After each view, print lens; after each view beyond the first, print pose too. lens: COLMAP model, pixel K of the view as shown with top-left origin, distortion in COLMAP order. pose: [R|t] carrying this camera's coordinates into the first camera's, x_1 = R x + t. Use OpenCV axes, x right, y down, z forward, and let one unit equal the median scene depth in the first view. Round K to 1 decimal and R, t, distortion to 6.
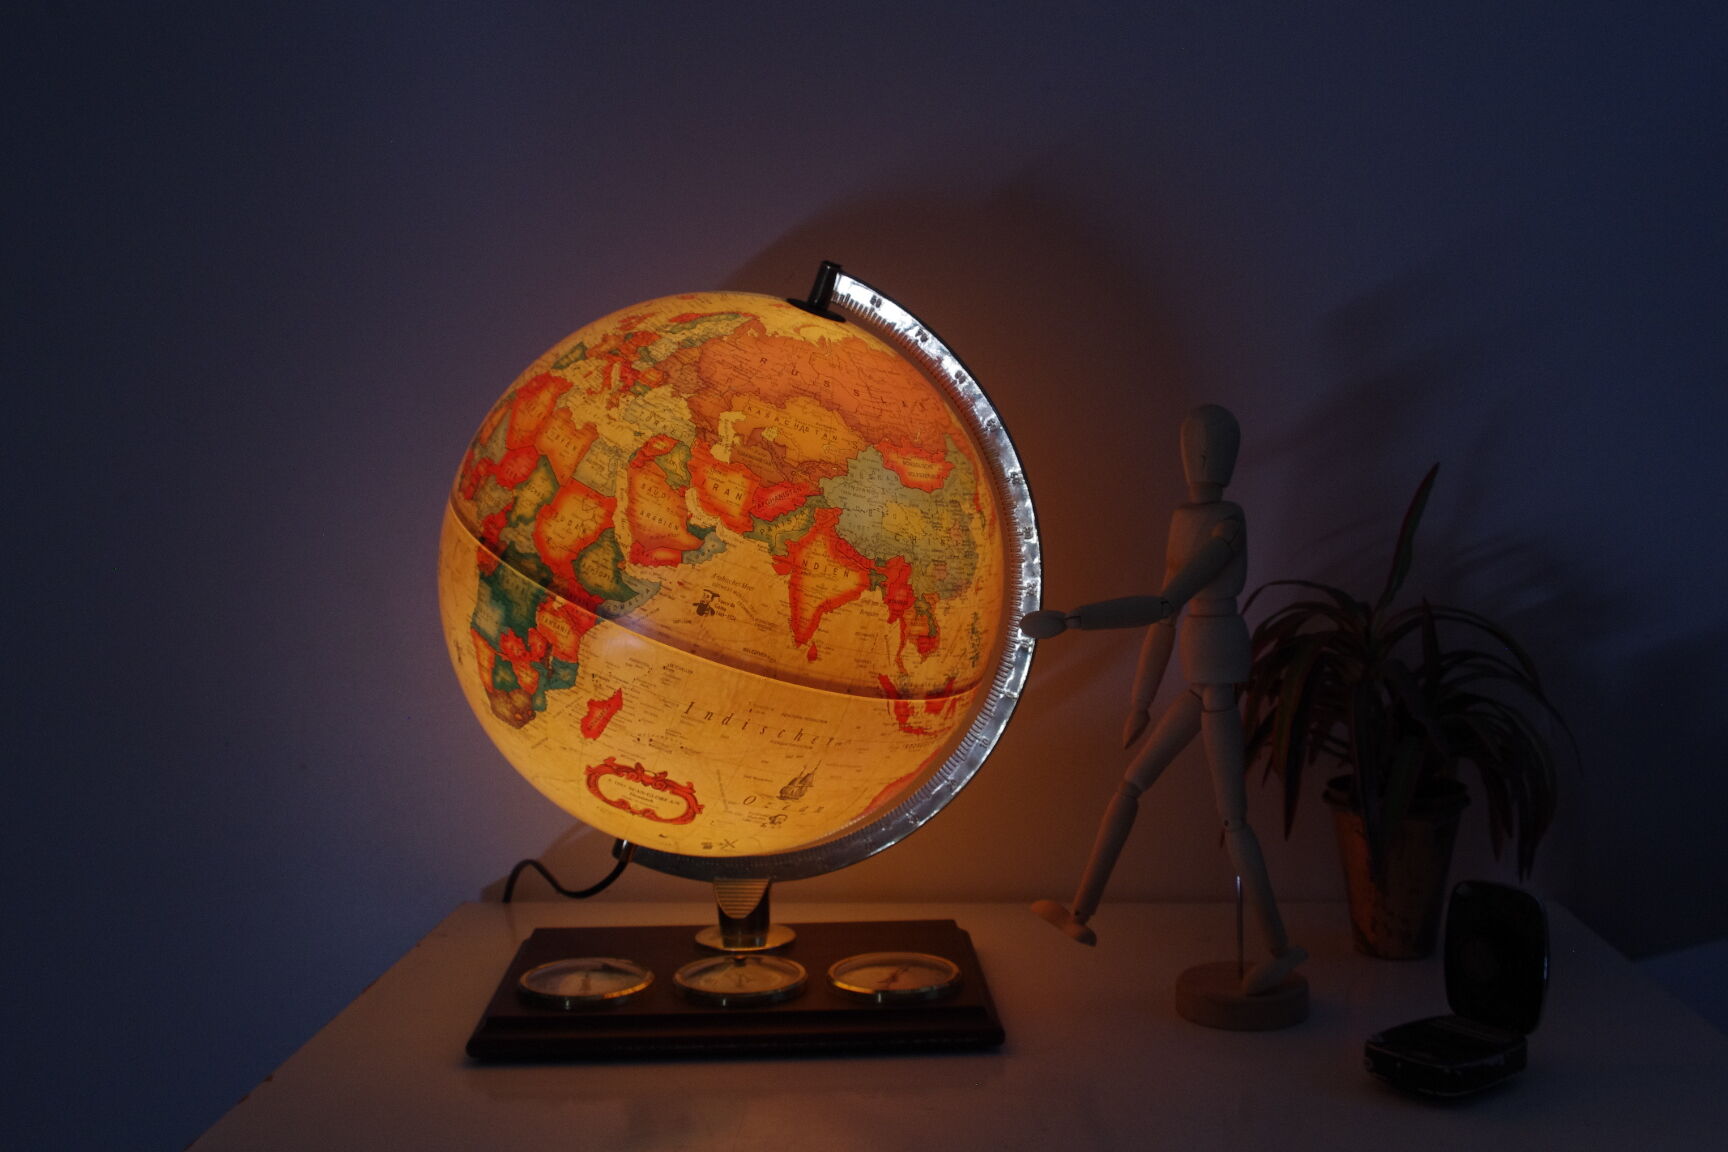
lens RADIAL K [[1736.4, 0, 861.7], [0, 1736.4, 565.8], [0, 0, 1]] dist [-0.052692, 0.000000]
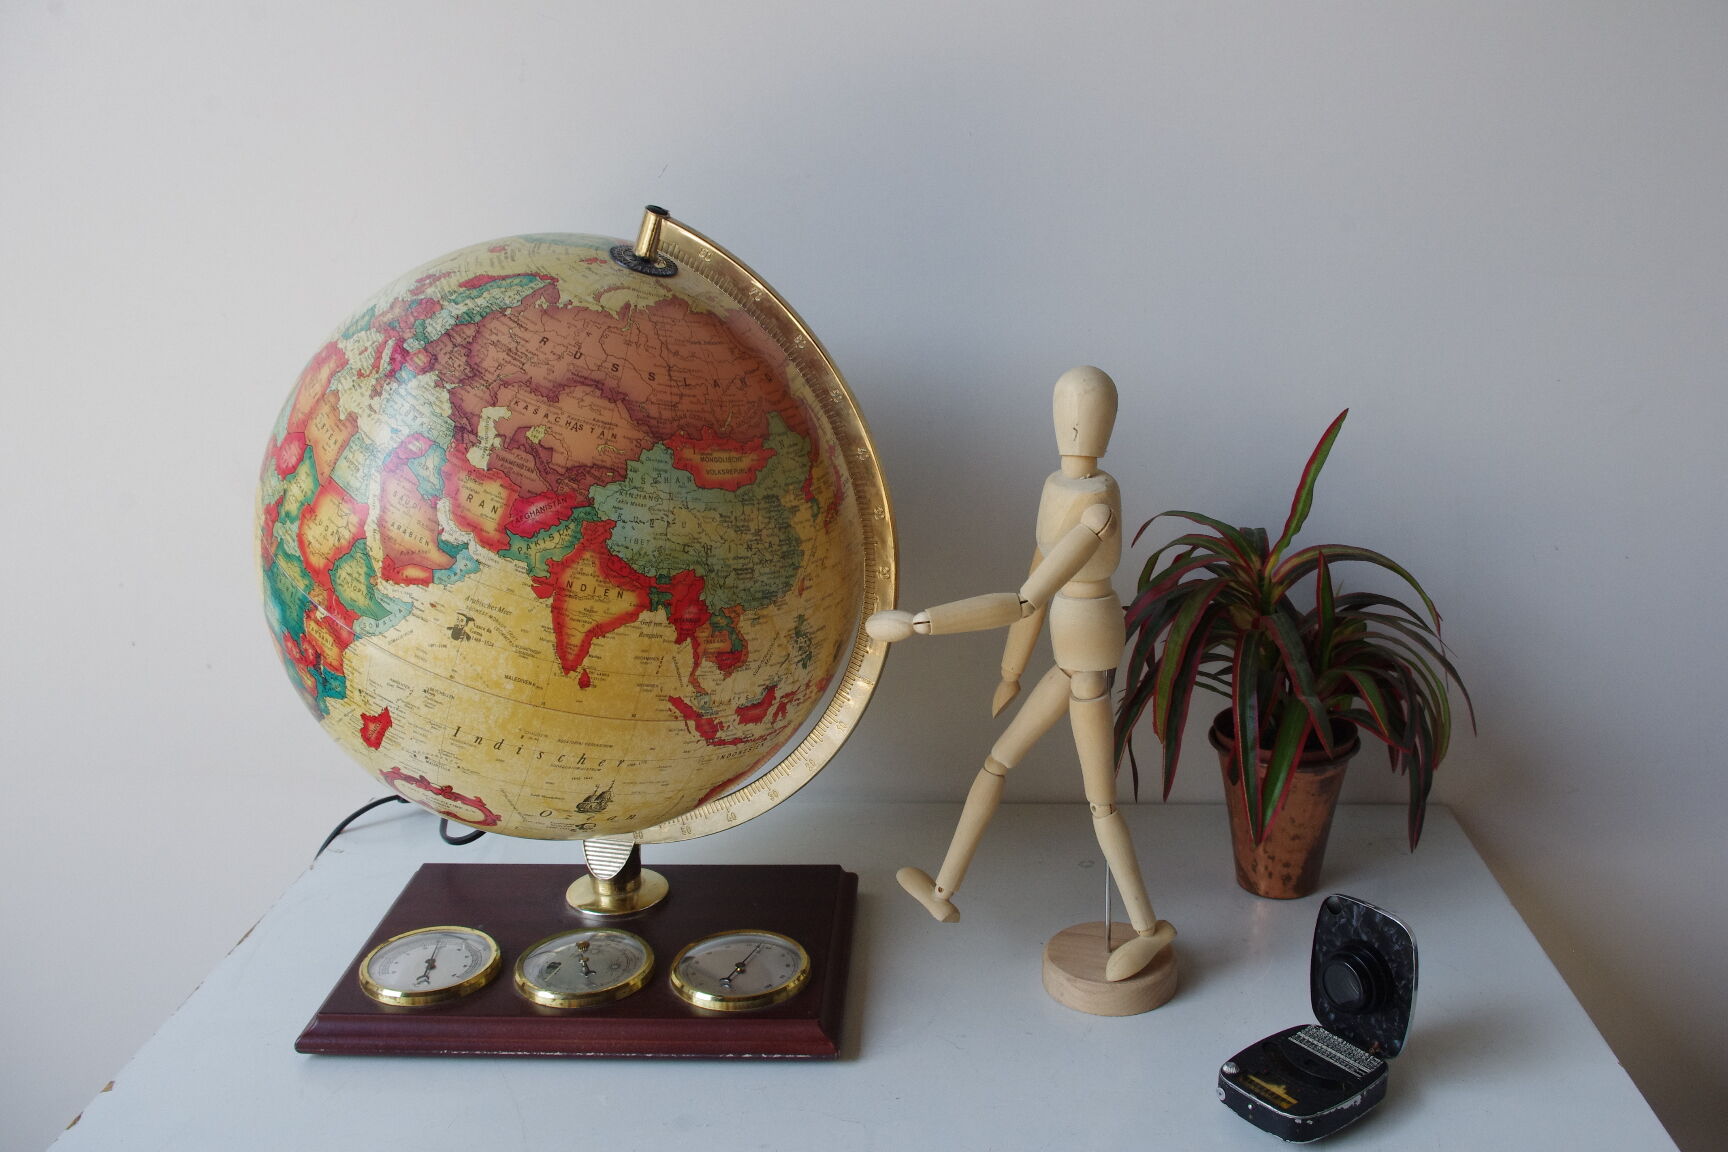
lens RADIAL K [[1544.5, 0, 883.0], [0, 1544.5, 569.4], [0, 0, 1]] dist [-0.097522, 0.070093]
pose [[0.991652, 0.036572, -0.123649, 0.216840], [-0.013224, 0.982723, 0.184611, -0.152001], [0.128265, -0.181434, 0.975002, 0.244959]]
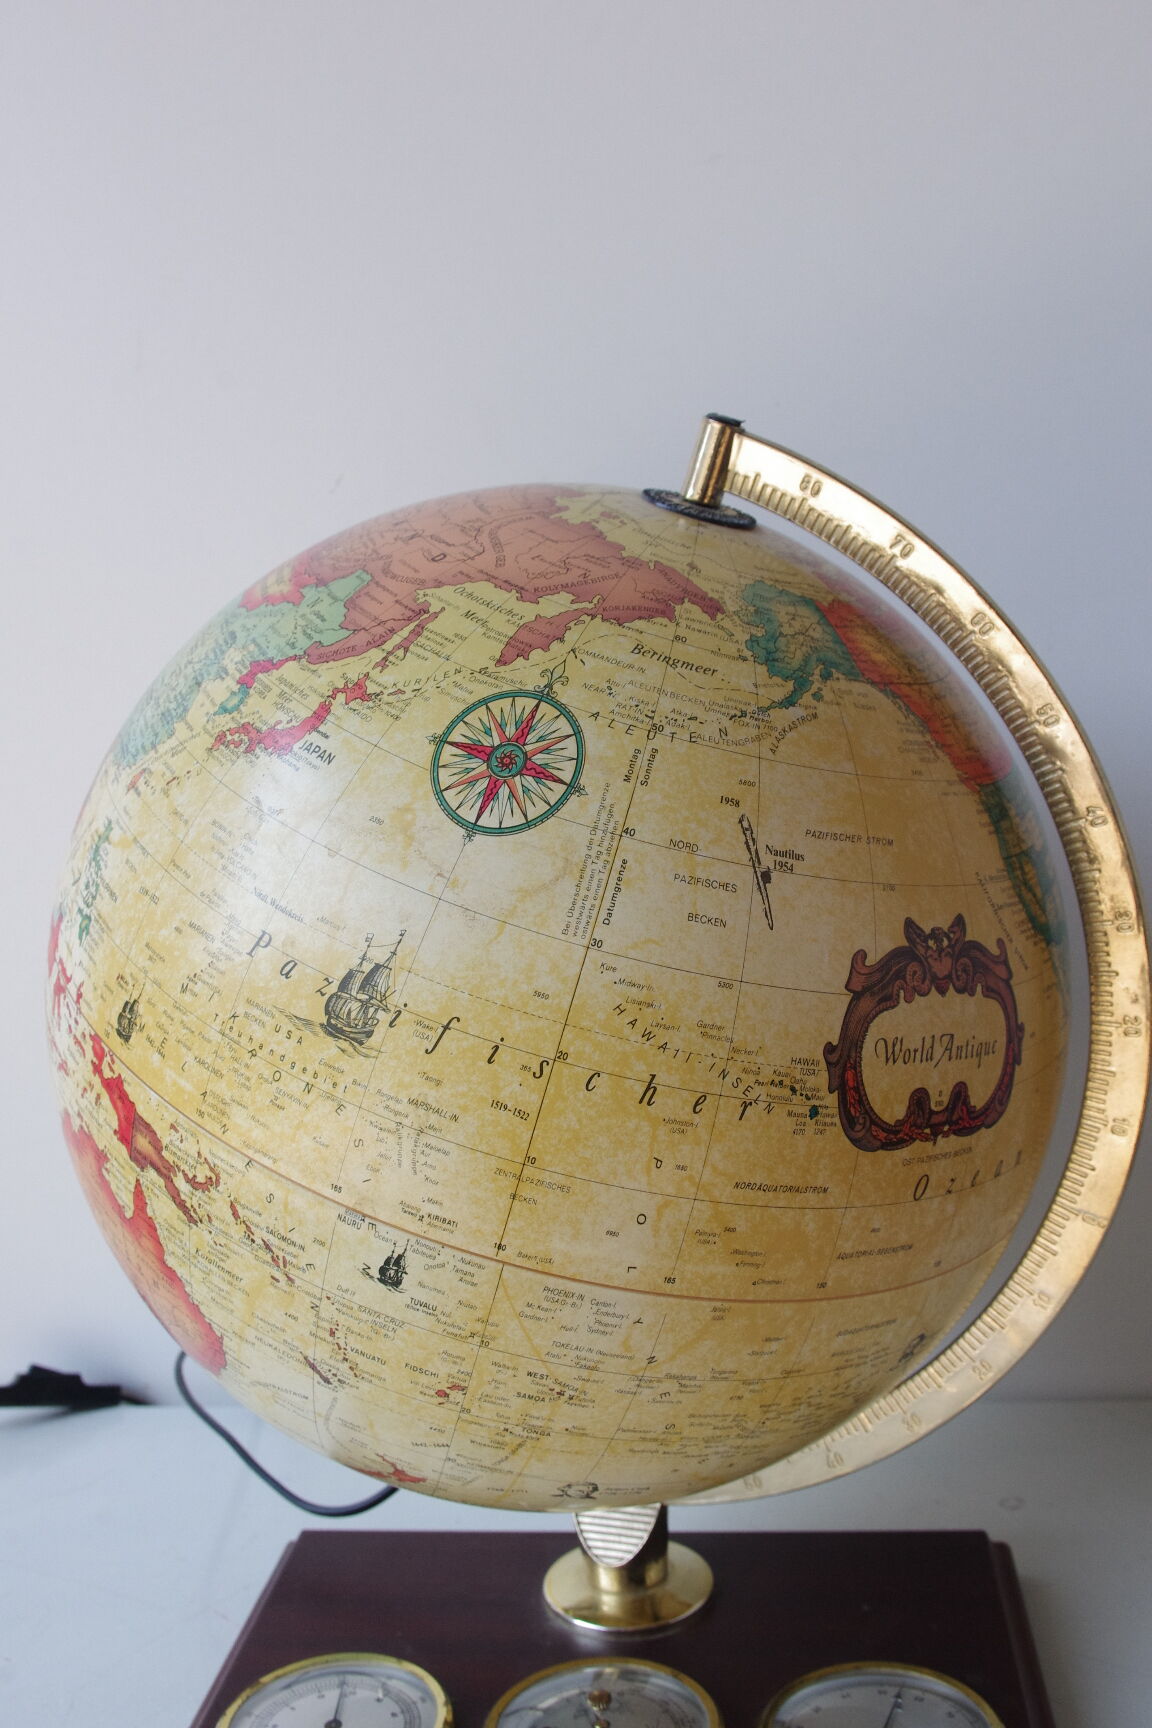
lens RADIAL K [[1736.4, 0, 551.1], [0, 1736.4, 865.6], [0, 0, 1]] dist [-0.052692, 0.000000]
pose [[0.976569, -0.015918, -0.214615, 0.045218], [0.027914, 0.998205, 0.052983, -0.074758], [0.213387, -0.057732, 0.975261, 0.517434]]
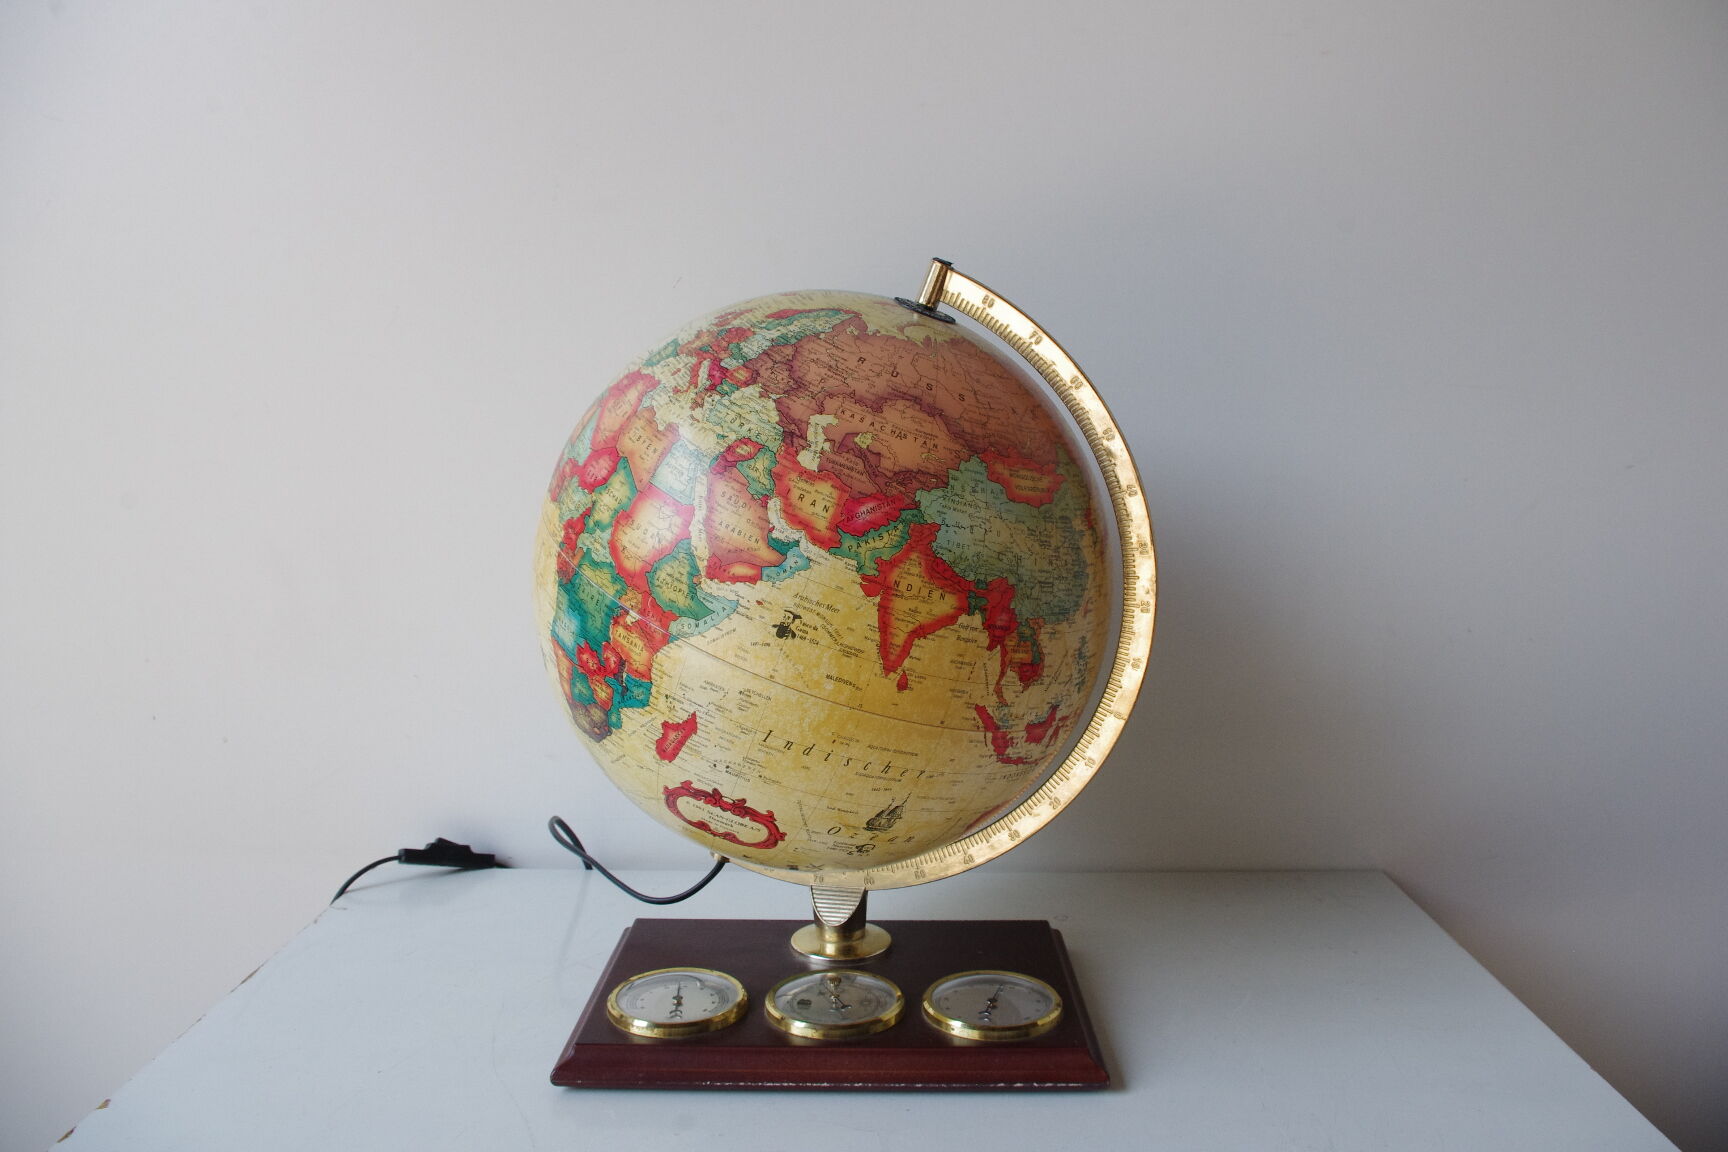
lens RADIAL K [[1324.1, 0, 871.0], [0, 1324.1, 577.6], [0, 0, 1]] dist [-0.077498, -0.020779]
pose [[0.995310, 0.032015, -0.091290, 0.016517], [-0.028897, 0.998960, 0.035279, -0.027923], [0.092325, -0.032476, 0.995199, 0.300313]]
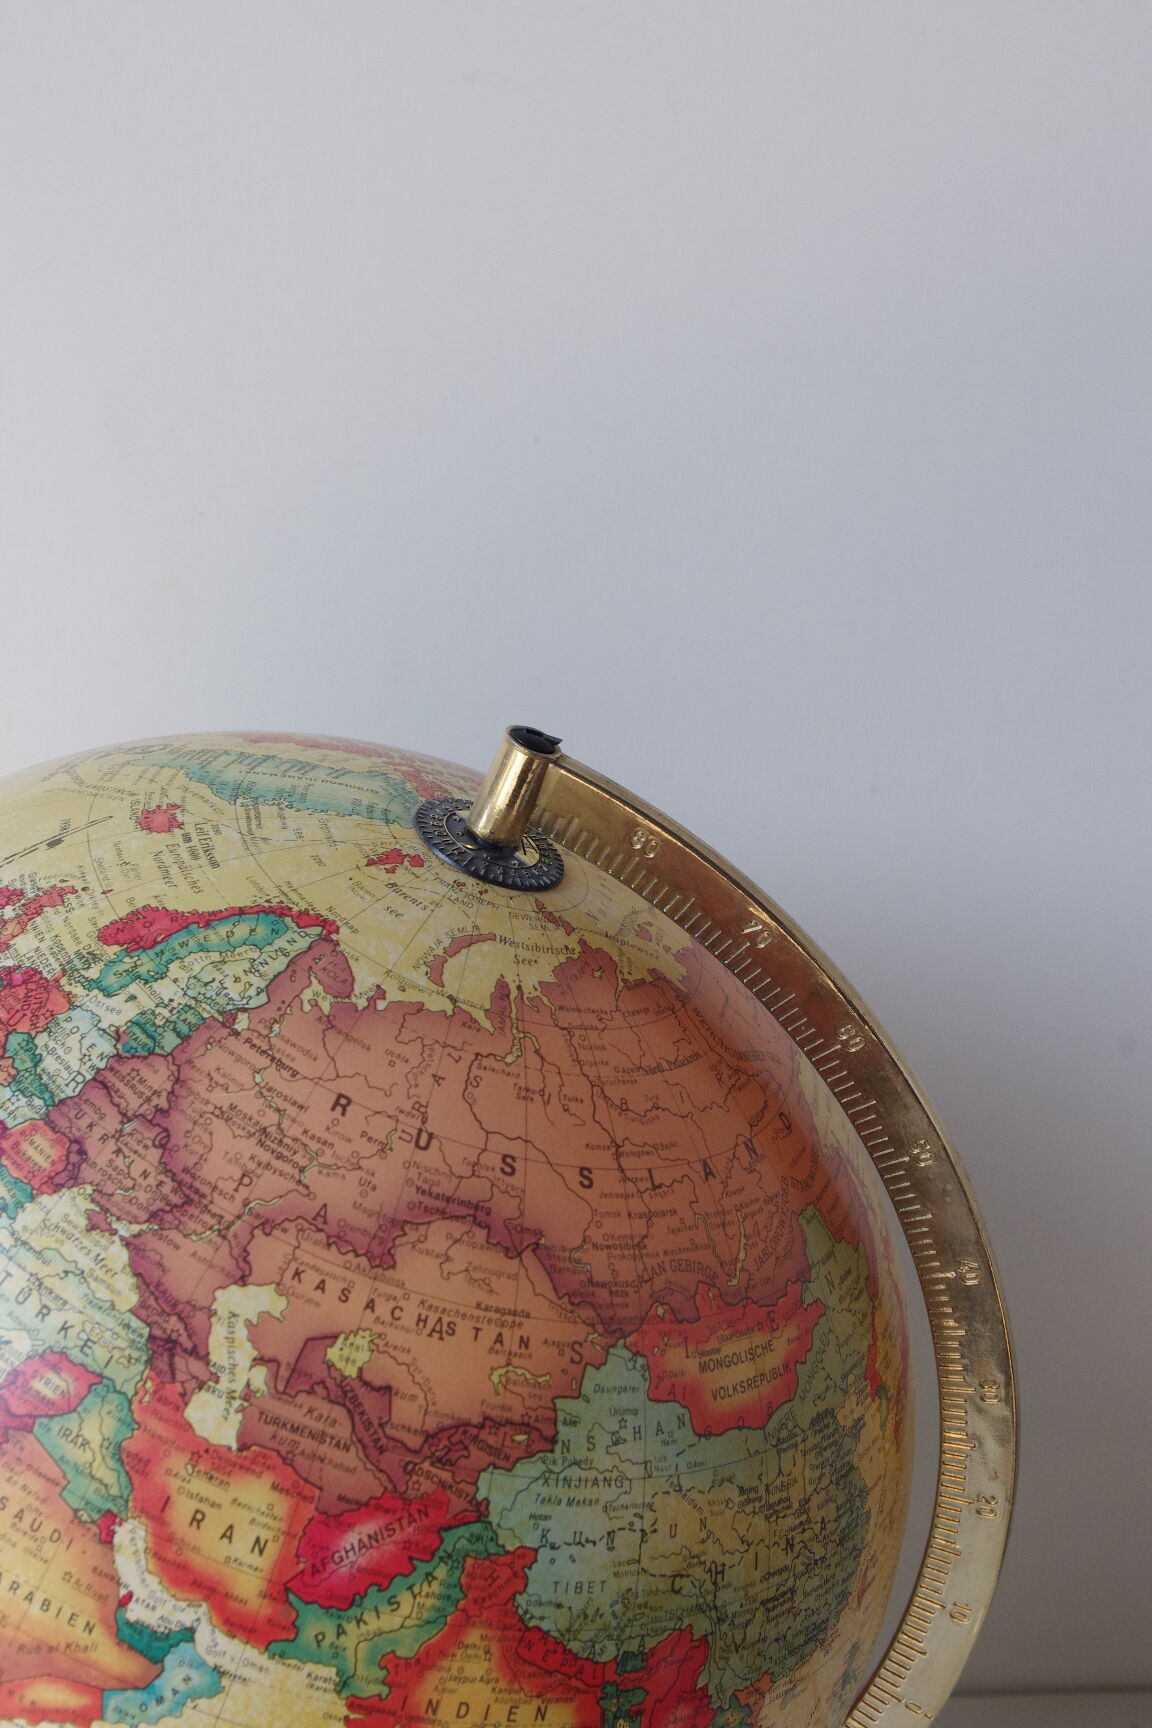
lens RADIAL K [[2534.7, 0, 595.6], [0, 2534.7, 820.7], [0, 0, 1]] dist [-0.025830, 0.000000]
pose [[0.999050, 0.039428, 0.018537, -0.014516], [-0.042215, 0.981243, 0.188095, -0.286513], [-0.010773, -0.188699, 0.981976, 0.480231]]
